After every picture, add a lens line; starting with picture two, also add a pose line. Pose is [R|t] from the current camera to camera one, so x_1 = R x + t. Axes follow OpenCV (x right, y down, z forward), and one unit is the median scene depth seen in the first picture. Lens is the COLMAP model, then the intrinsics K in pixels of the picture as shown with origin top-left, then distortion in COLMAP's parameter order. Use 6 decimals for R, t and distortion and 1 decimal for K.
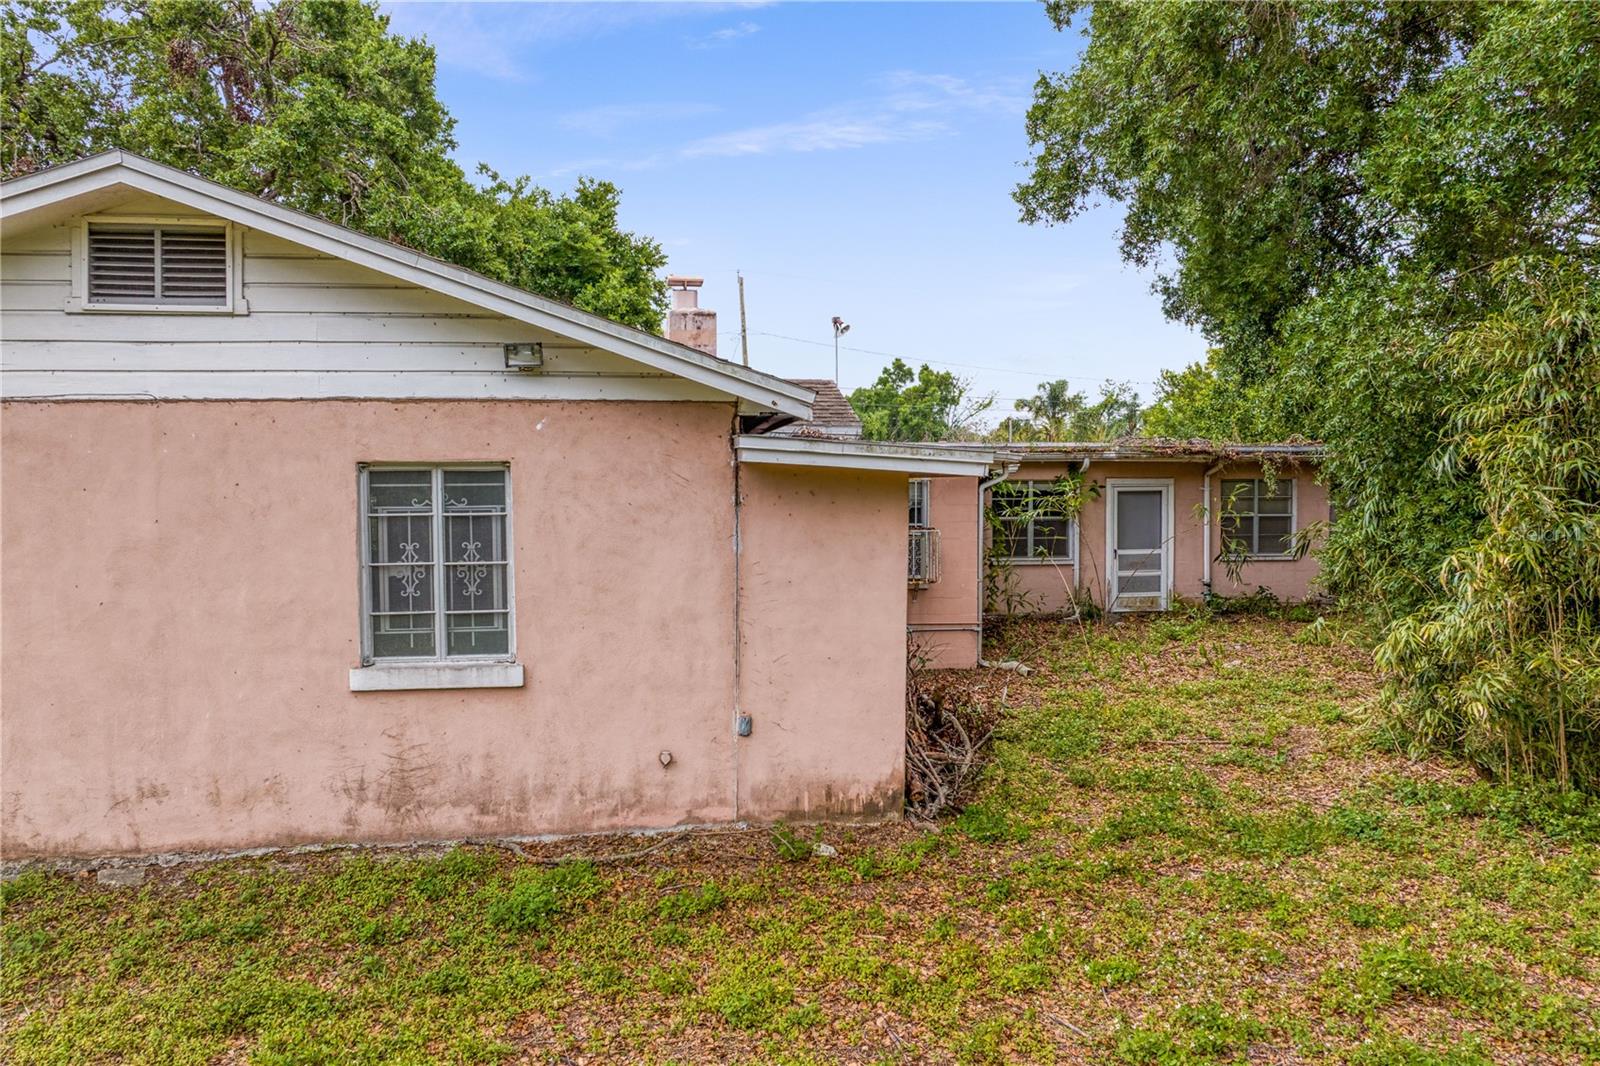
lens RADIAL K [[1134.7, 0, 800.0], [0, 1134.7, 533.0], [0, 0, 1]] dist [-0.033592, -0.009303]
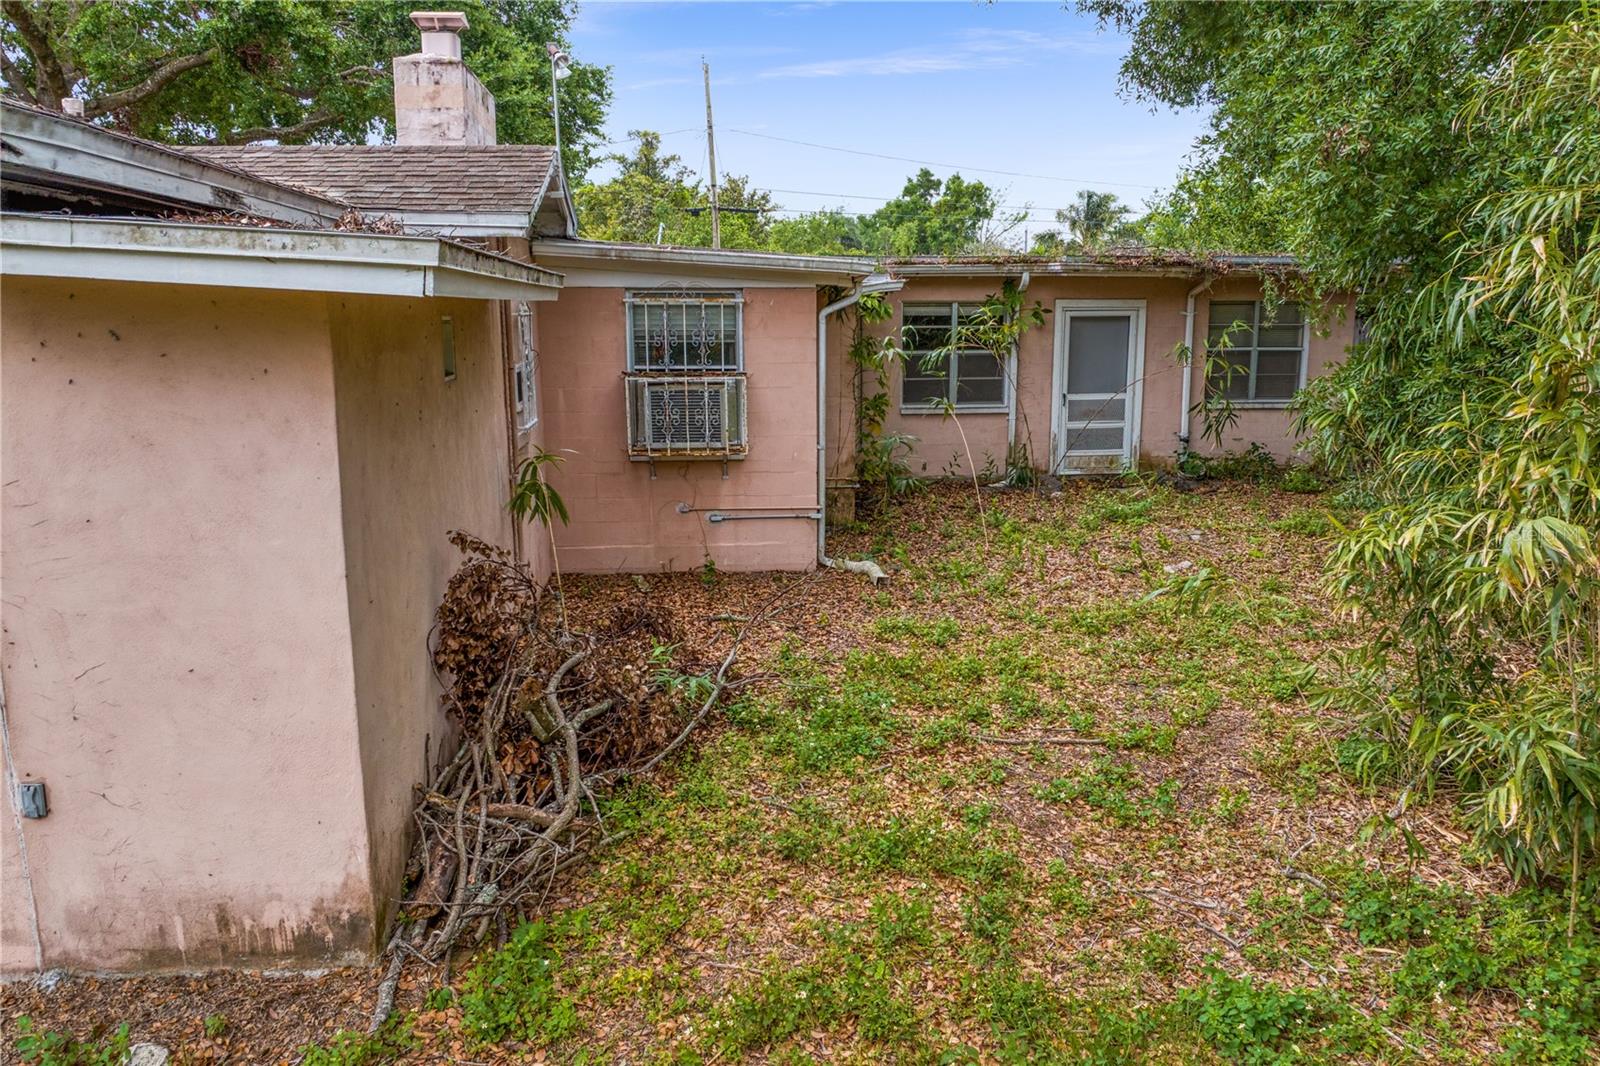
lens RADIAL K [[1134.7, 0, 800.0], [0, 1134.7, 533.0], [0, 0, 1]] dist [-0.033592, -0.009303]
pose [[0.999215, 0.006979, -0.039008, 0.131304], [-0.000834, 0.987855, 0.155374, -0.011377], [0.039619, -0.155220, 0.987085, 0.222625]]
